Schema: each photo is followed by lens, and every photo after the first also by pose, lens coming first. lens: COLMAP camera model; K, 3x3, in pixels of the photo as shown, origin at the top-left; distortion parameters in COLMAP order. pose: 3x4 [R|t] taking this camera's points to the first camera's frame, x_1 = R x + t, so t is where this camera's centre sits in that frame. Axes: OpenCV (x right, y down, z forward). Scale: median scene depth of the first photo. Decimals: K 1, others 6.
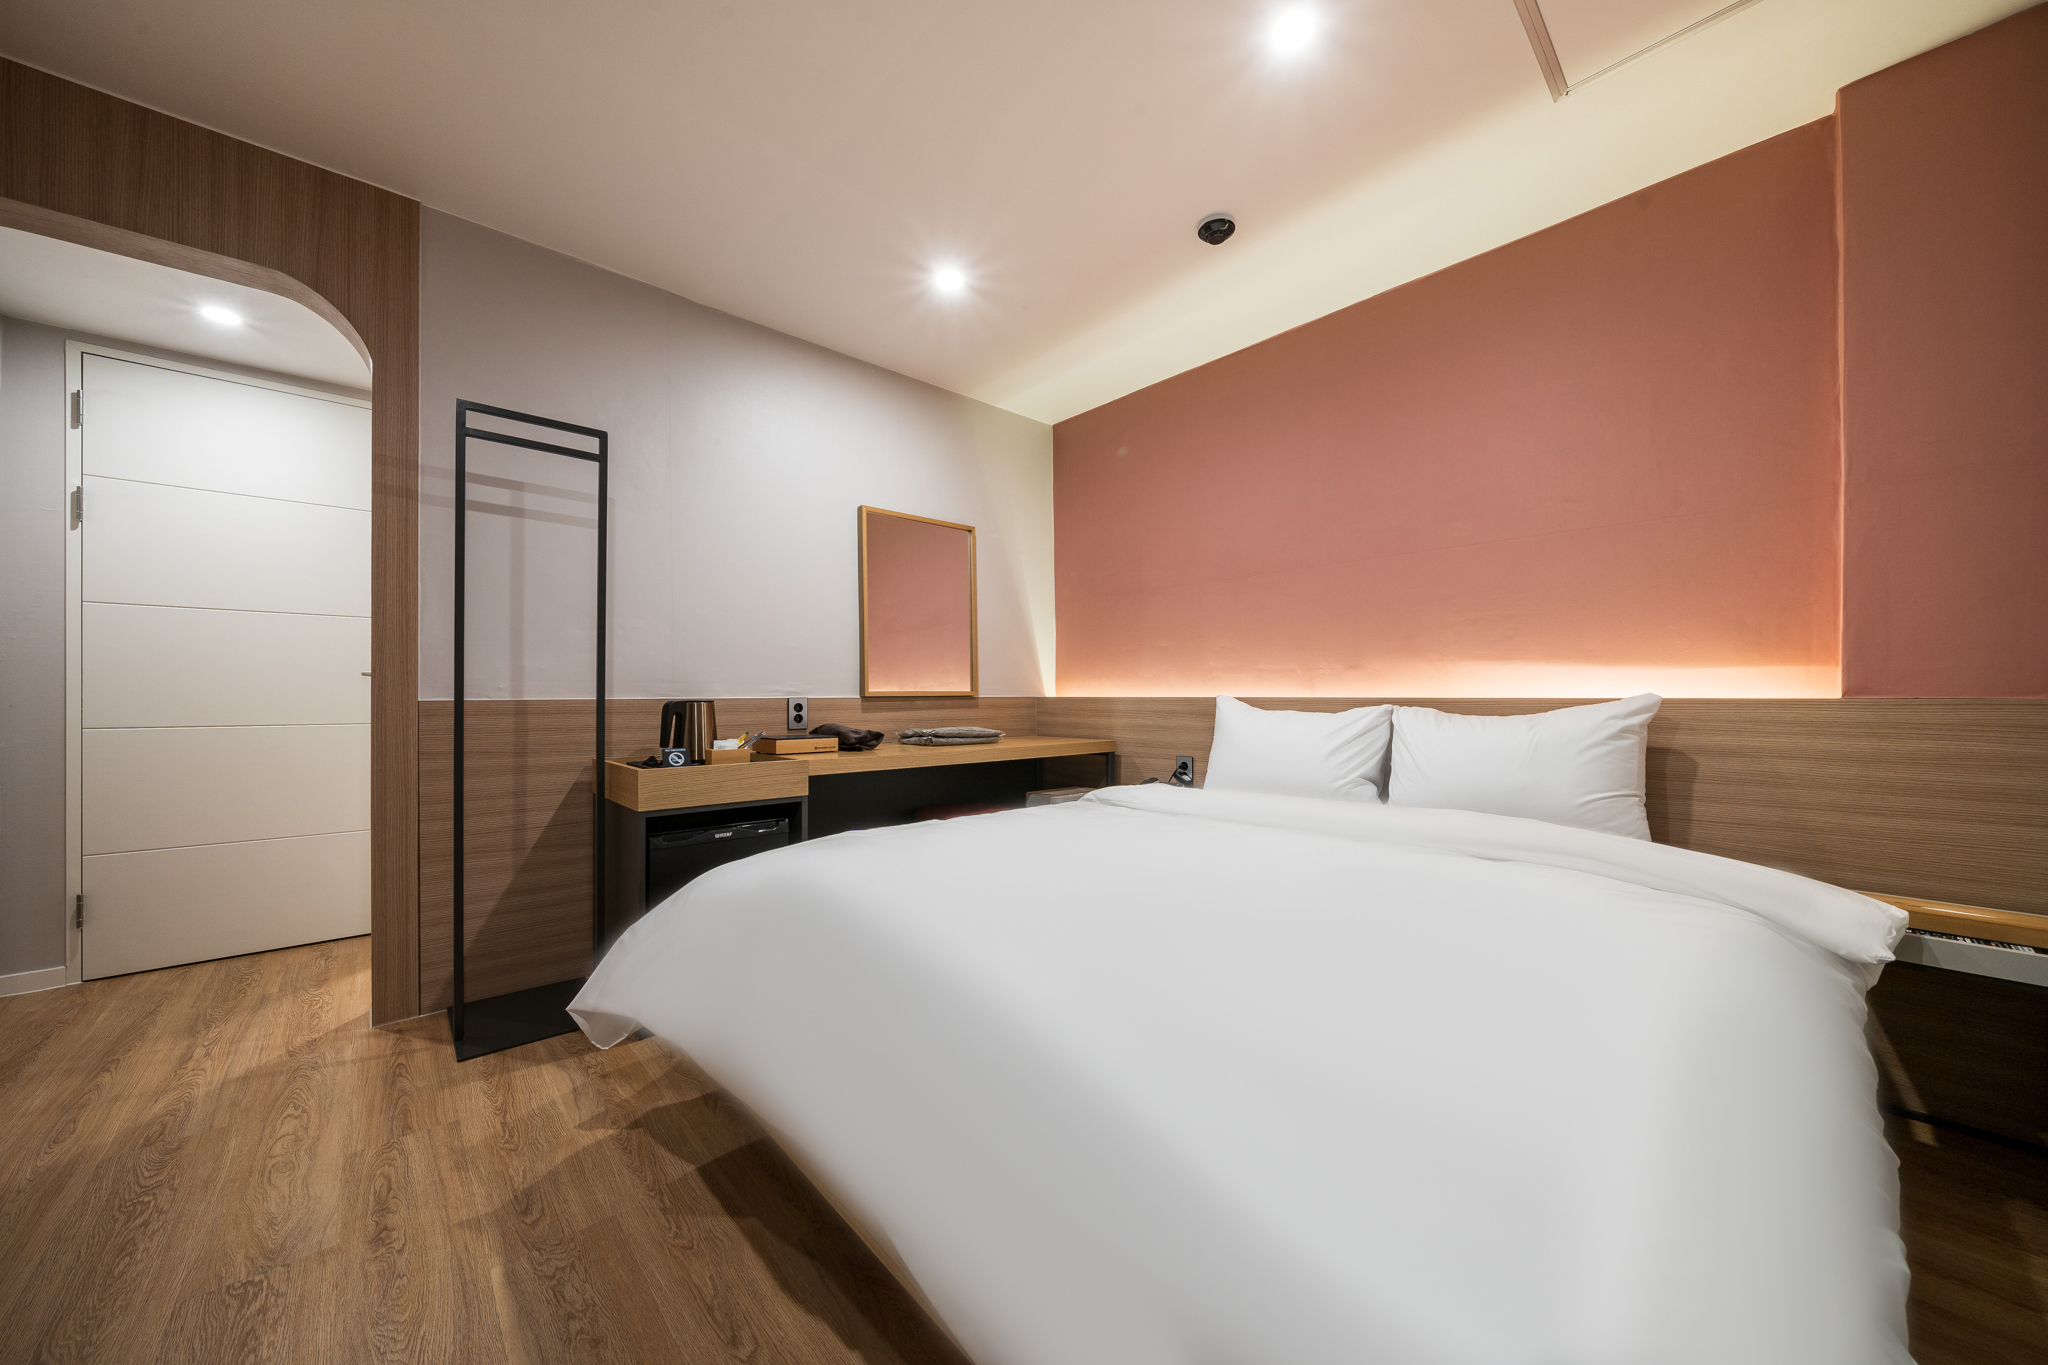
lens RADIAL K [[706.6, 0, 1021.2], [0, 706.6, 697.2], [0, 0, 1]] dist [-0.001292, 0.000102]
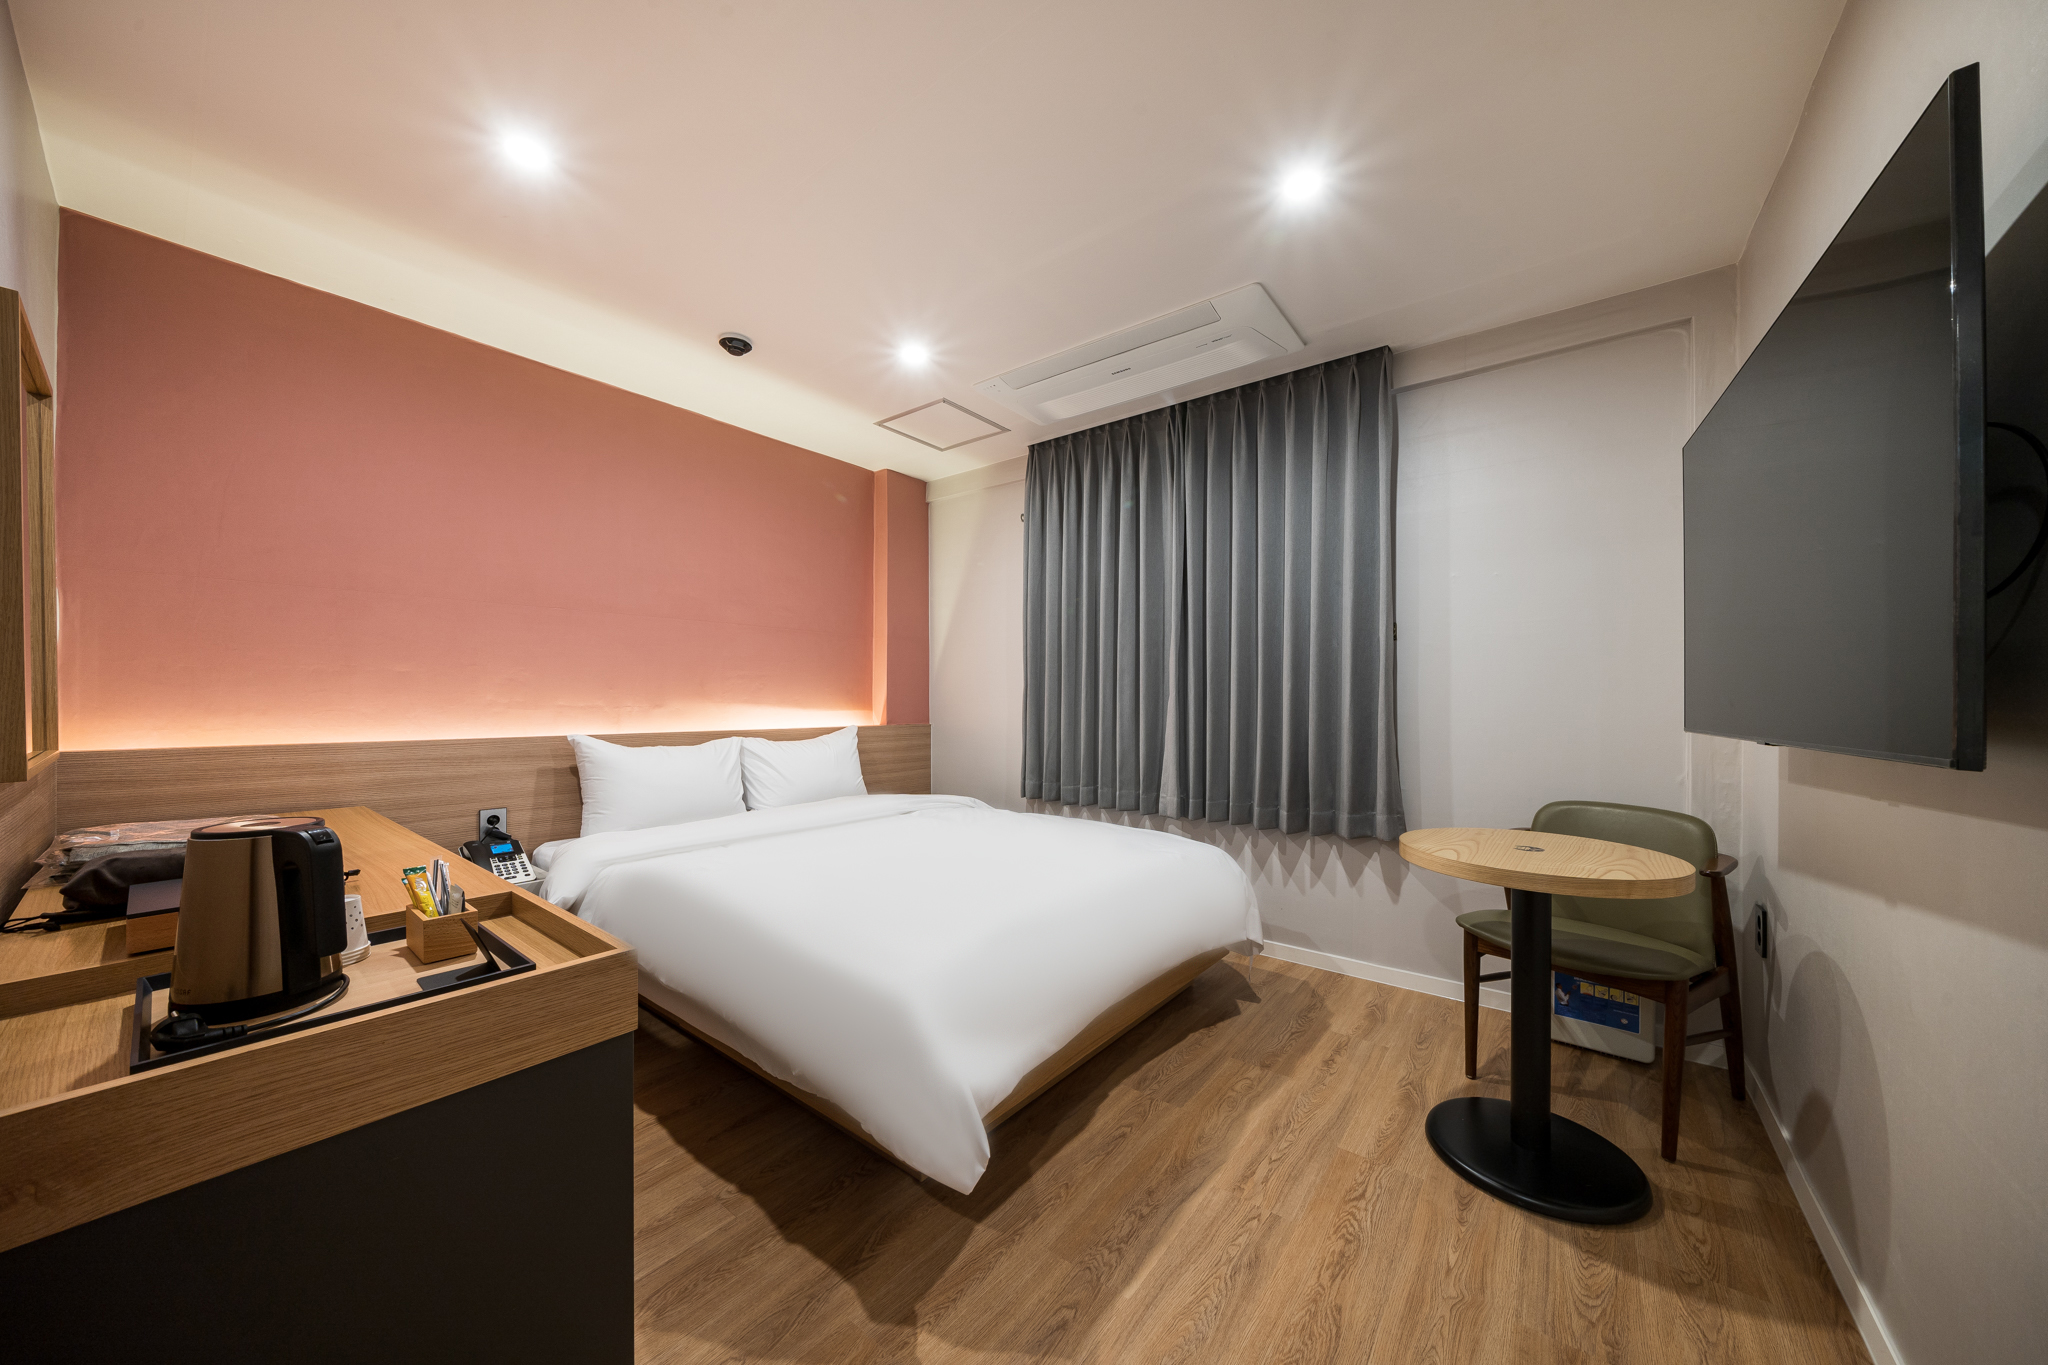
lens RADIAL K [[706.6, 0, 1017.3], [0, 706.6, 694.6], [0, 0, 1]] dist [-0.001292, 0.000102]
pose [[-0.160163, 0.006867, 0.987067, -1.330797], [-0.001332, 0.999973, -0.007173, -0.089156], [-0.987090, -0.002463, -0.160150, 0.989118]]
